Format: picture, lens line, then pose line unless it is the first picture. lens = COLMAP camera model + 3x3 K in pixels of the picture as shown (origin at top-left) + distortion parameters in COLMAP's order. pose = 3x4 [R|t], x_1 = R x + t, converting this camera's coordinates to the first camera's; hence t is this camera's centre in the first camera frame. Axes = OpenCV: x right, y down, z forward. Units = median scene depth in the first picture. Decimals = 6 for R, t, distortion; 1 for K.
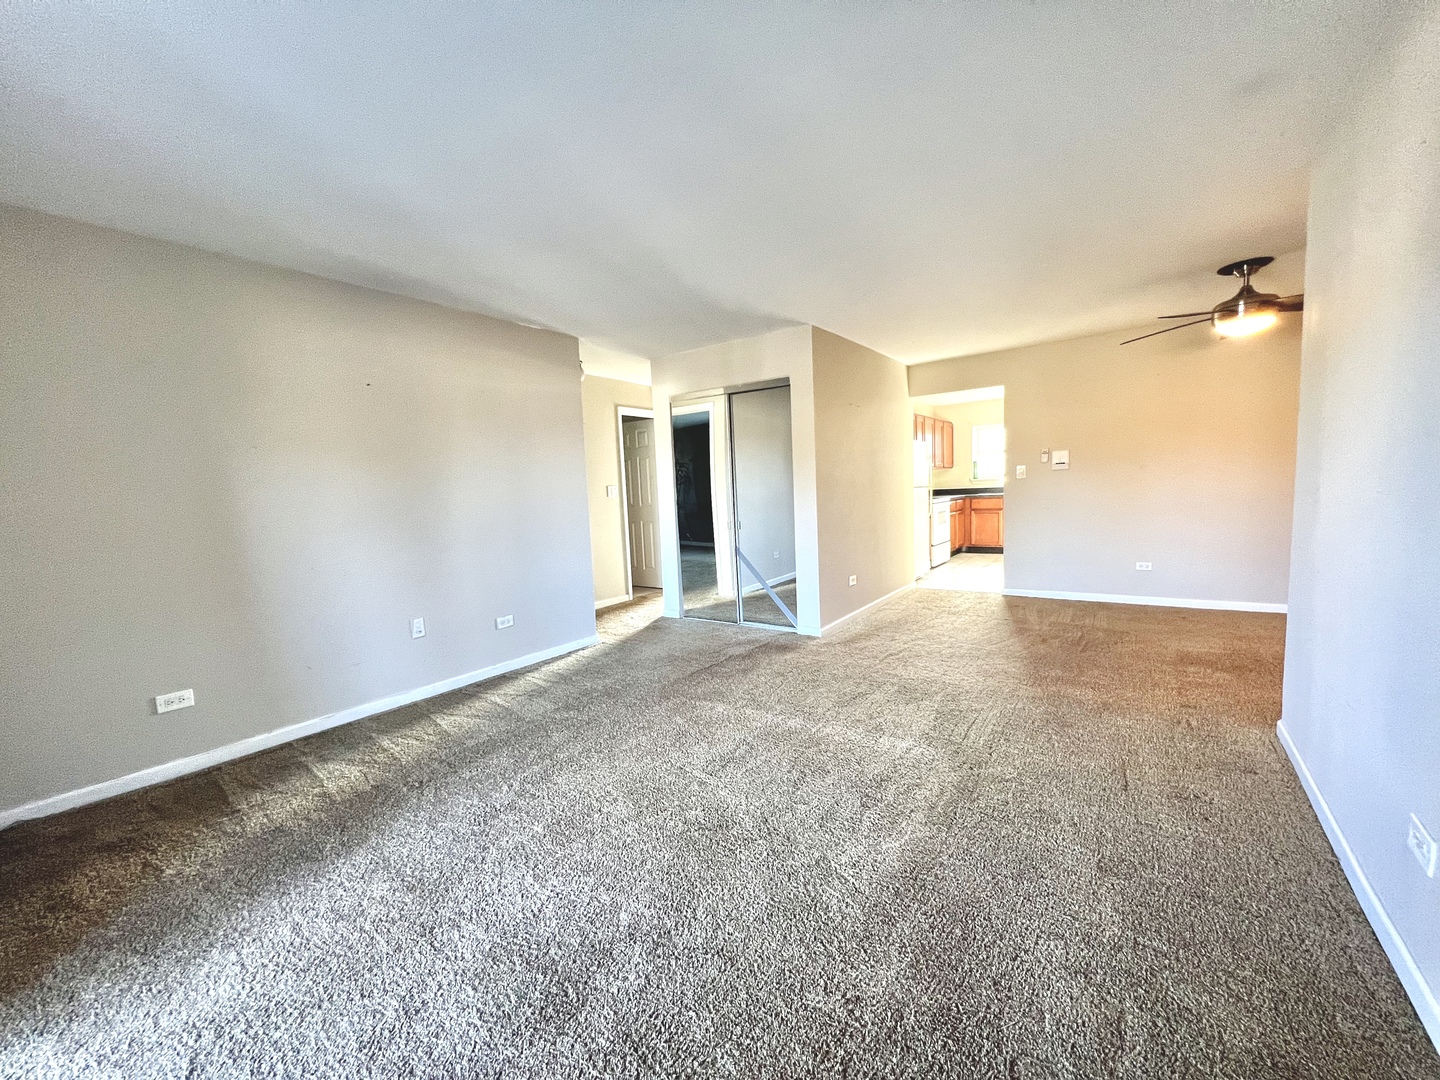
lens RADIAL K [[576.4, 0, 721.2], [0, 576.4, 540.6], [0, 0, 1]] dist [-0.001014, -0.000109]
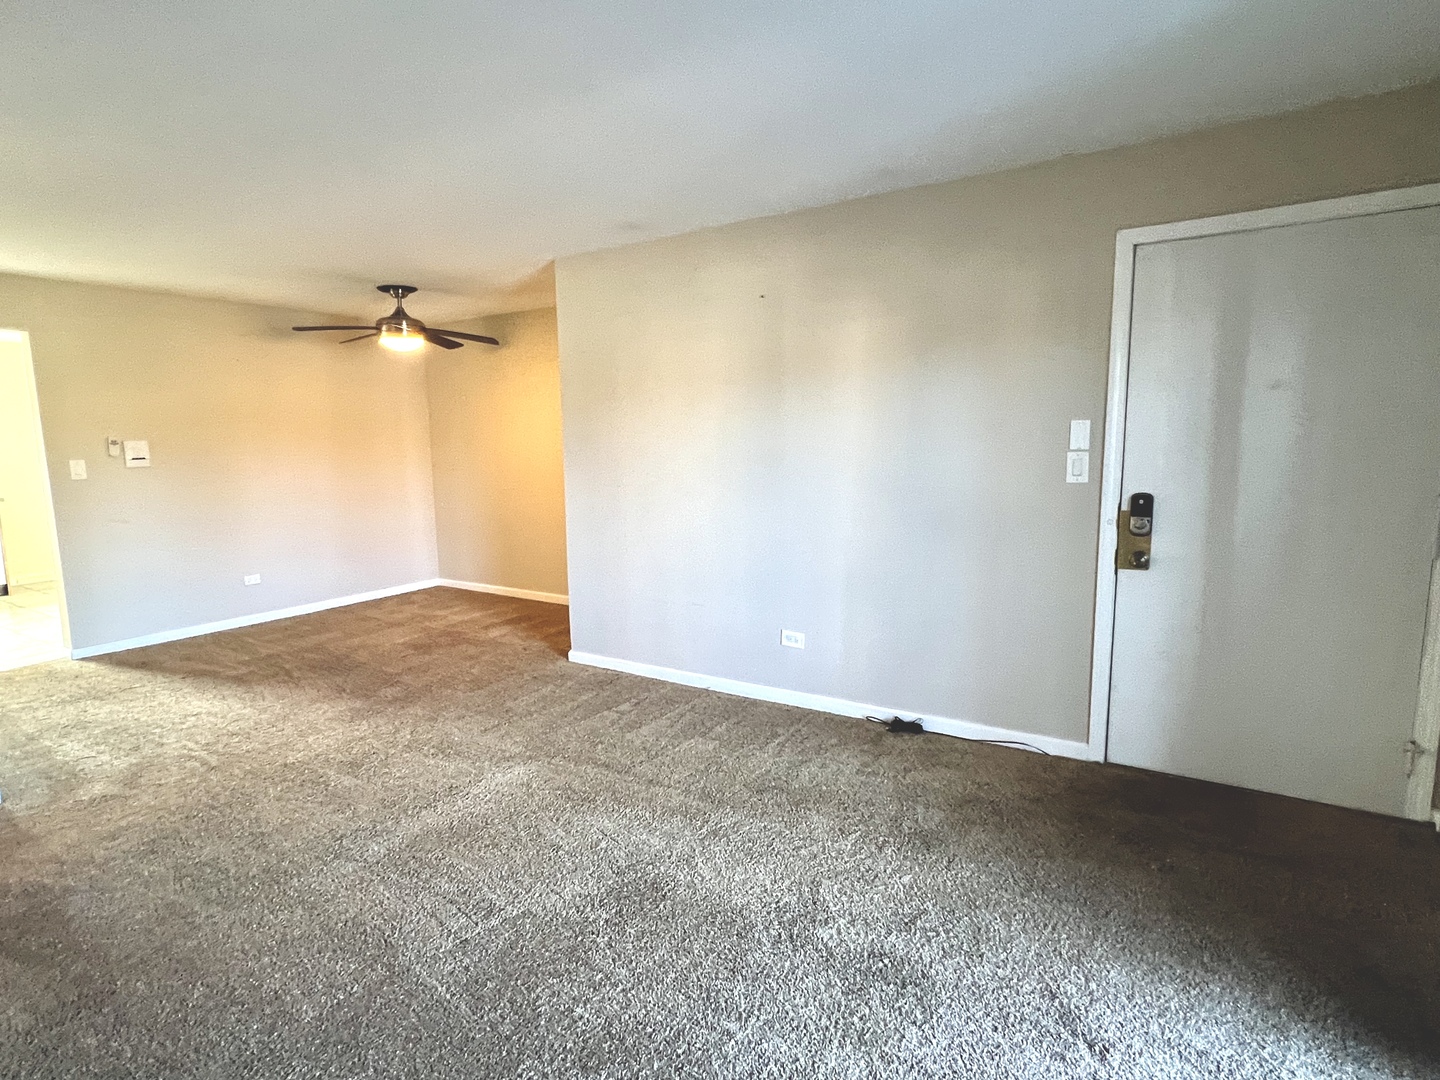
lens RADIAL K [[756.4, 0, 721.0], [0, 756.4, 540.9], [0, 0, 1]] dist [0.003787, 0.000732]
pose [[-0.064390, -0.088109, 0.994028, -0.623829], [0.108036, 0.989625, 0.094717, -0.064018], [-0.992060, 0.113490, -0.054203, 0.503967]]
